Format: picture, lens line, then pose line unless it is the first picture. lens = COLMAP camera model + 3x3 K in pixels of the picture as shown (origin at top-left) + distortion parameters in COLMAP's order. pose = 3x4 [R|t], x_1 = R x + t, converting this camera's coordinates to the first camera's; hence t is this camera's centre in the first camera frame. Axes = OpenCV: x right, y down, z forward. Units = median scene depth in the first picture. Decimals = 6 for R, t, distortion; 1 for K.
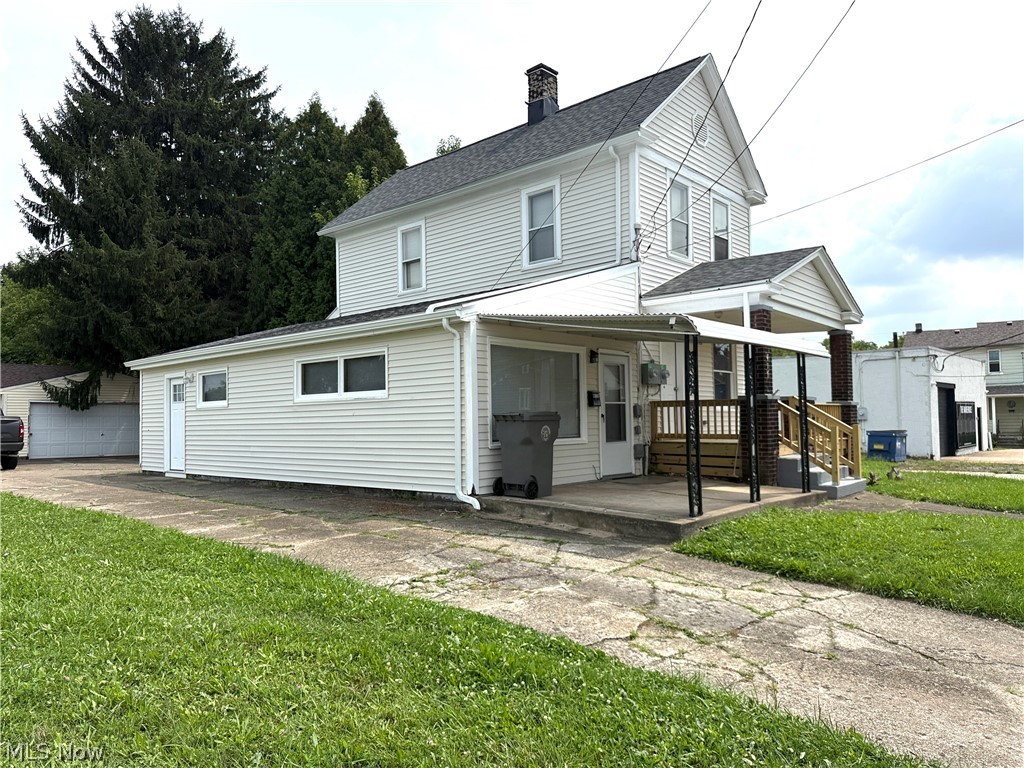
lens RADIAL K [[713.8, 0, 512.0], [0, 713.8, 384.0], [0, 0, 1]] dist [-0.004607, -0.003082]
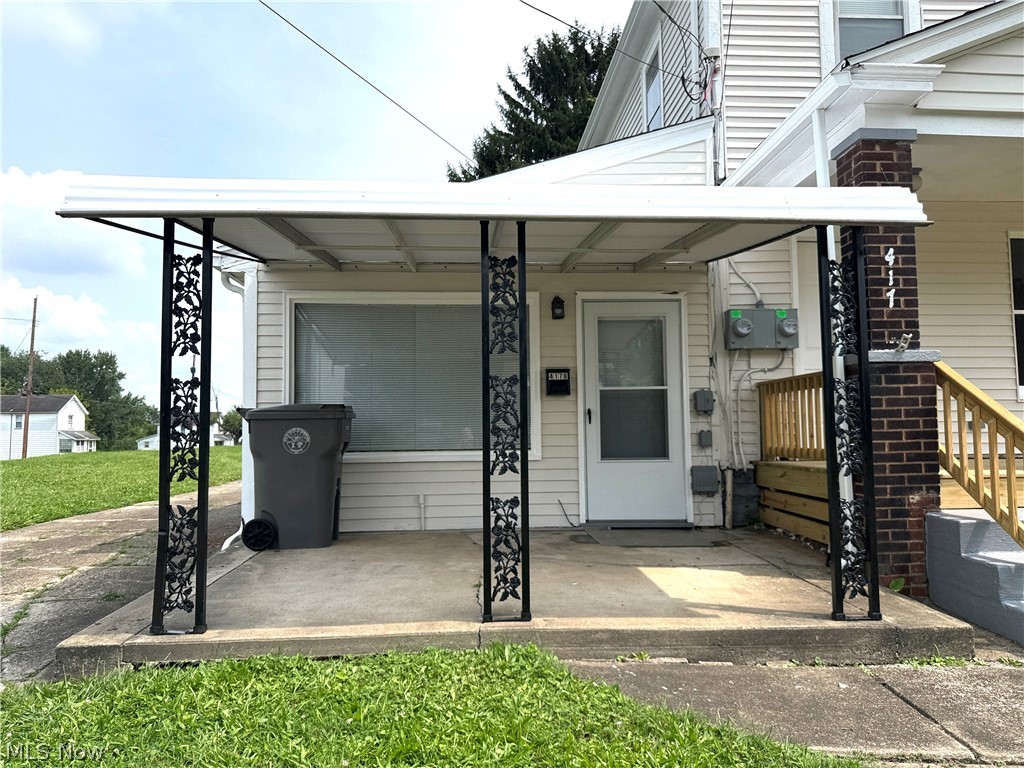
lens RADIAL K [[728.5, 0, 512.0], [0, 728.5, 384.0], [0, 0, 1]] dist [0.005503, -0.000481]
pose [[0.707838, -0.044617, -0.704964, 0.455559], [0.034271, 0.998997, -0.028816, 0.034692], [0.705543, -0.003763, 0.708657, 0.521370]]
